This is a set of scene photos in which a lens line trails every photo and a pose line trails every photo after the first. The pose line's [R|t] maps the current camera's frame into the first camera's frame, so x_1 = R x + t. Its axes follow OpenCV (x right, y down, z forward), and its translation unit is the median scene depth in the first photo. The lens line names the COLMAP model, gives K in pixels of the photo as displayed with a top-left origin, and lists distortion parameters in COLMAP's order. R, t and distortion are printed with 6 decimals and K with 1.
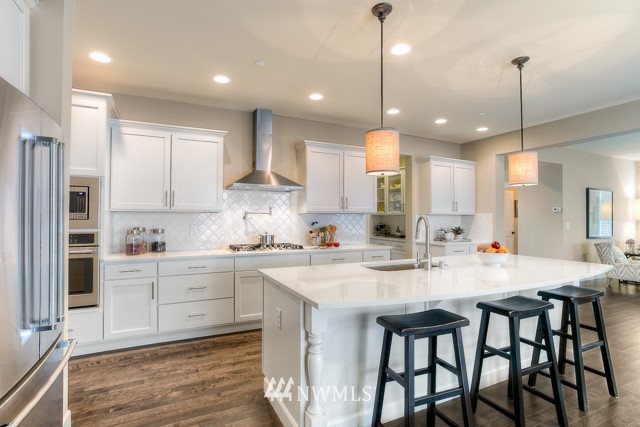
lens RADIAL K [[321.6, 0, 319.6], [0, 321.6, 214.0], [0, 0, 1]] dist [-0.017803, 0.000219]
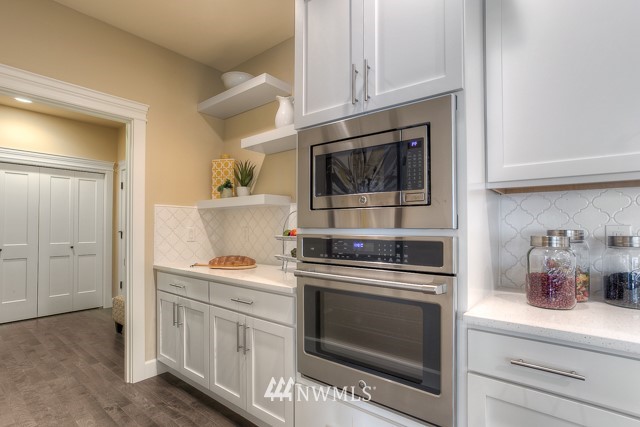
lens RADIAL K [[321.6, 0, 318.6], [0, 321.6, 215.7], [0, 0, 1]] dist [-0.017803, 0.000219]
pose [[0.423345, -0.013119, -0.905874, -0.362164], [0.006905, 0.999913, -0.011254, 0.028740], [0.905942, -0.001491, 0.423399, 0.604557]]
